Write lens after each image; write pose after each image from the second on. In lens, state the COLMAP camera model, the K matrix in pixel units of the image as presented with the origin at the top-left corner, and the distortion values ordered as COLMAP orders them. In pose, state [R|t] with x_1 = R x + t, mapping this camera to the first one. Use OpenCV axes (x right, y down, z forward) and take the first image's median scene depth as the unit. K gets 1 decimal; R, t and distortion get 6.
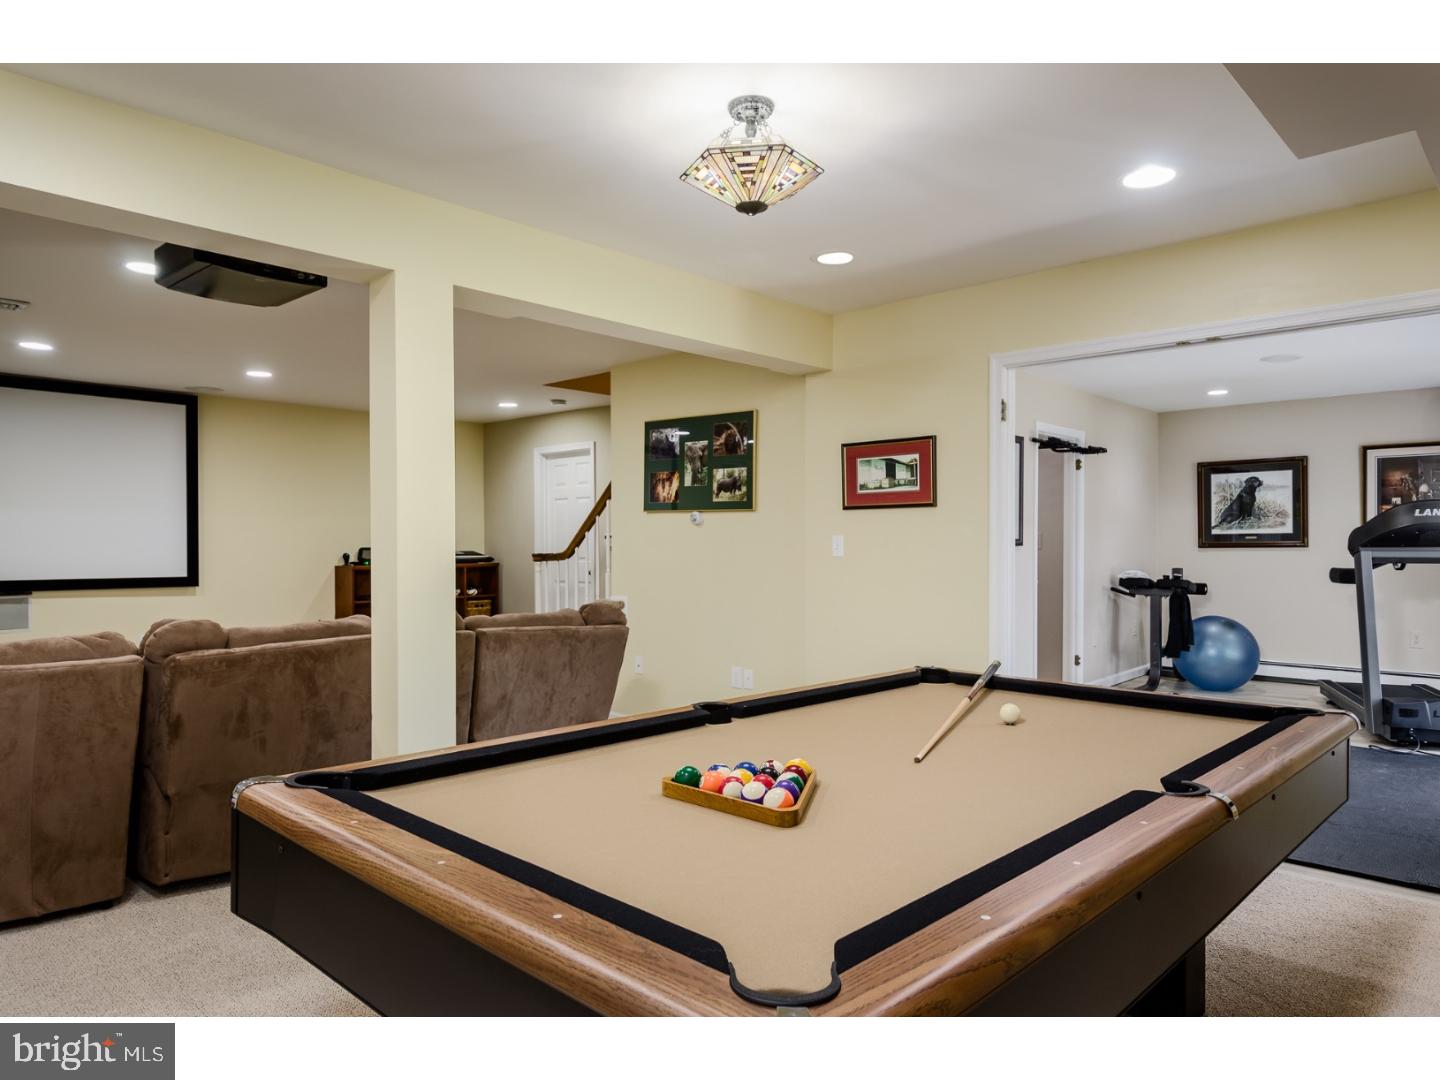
lens RADIAL K [[925.7, 0, 718.4], [0, 925.7, 540.3], [0, 0, 1]] dist [0.000775, -0.000367]
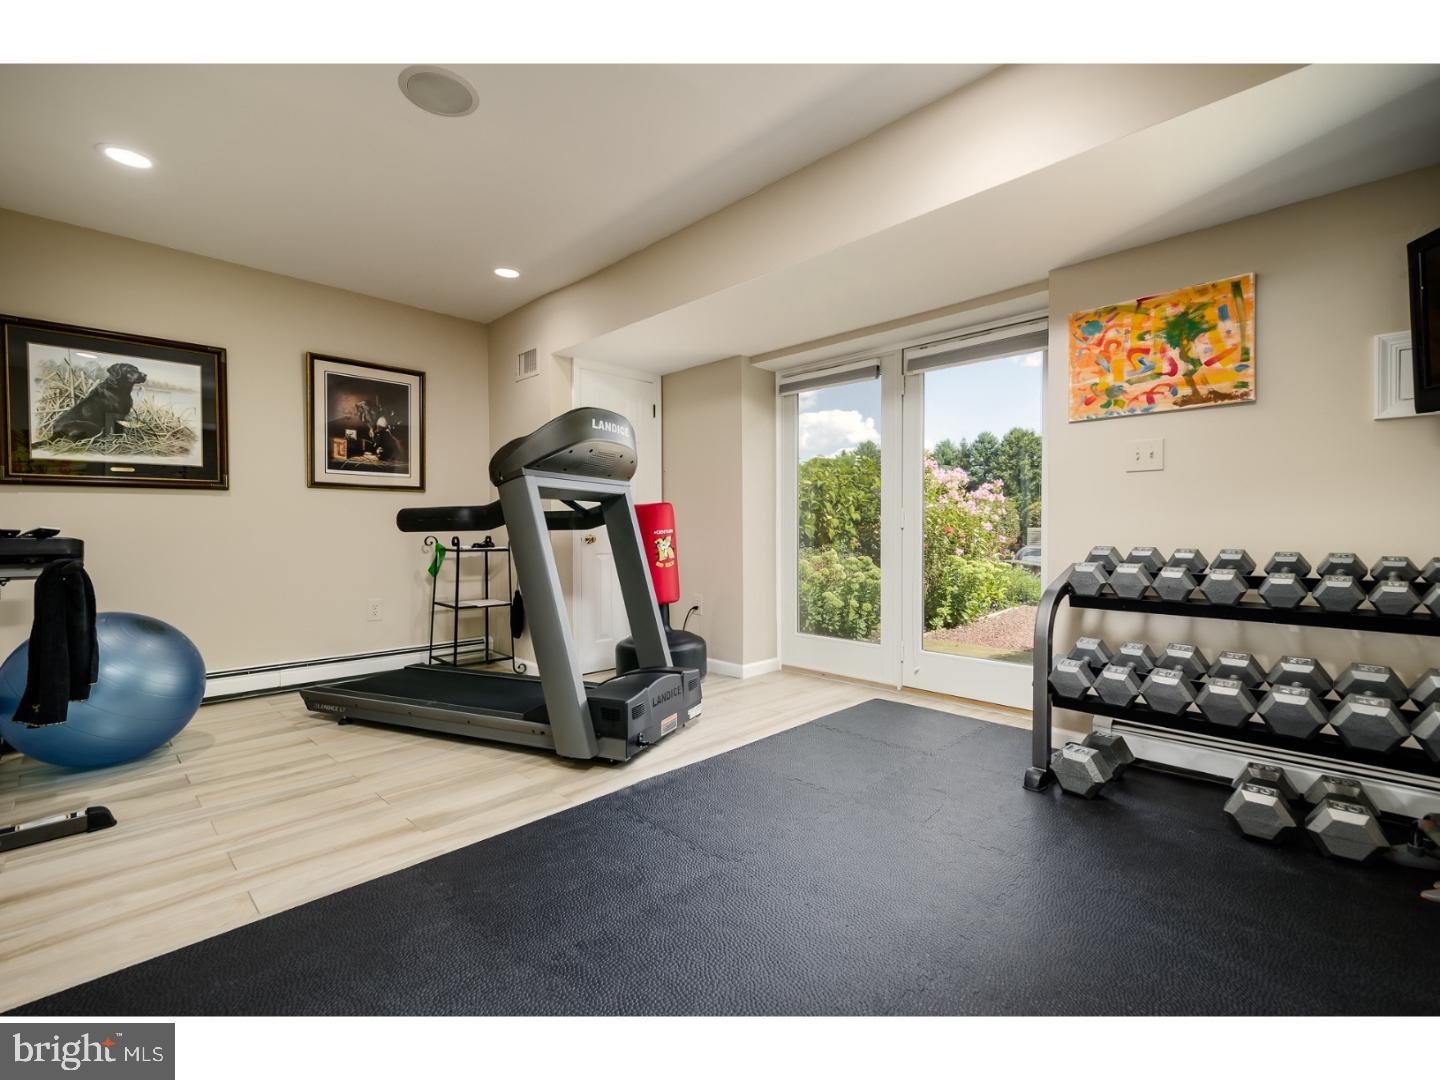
lens RADIAL K [[642.1, 0, 717.8], [0, 642.1, 540.8], [0, 0, 1]] dist [-0.003571, -0.000536]
pose [[0.017337, -0.011426, 0.999784, 0.187612], [0.002519, 0.999932, 0.011384, 0.038163], [-0.999847, 0.002321, 0.017365, 0.633867]]
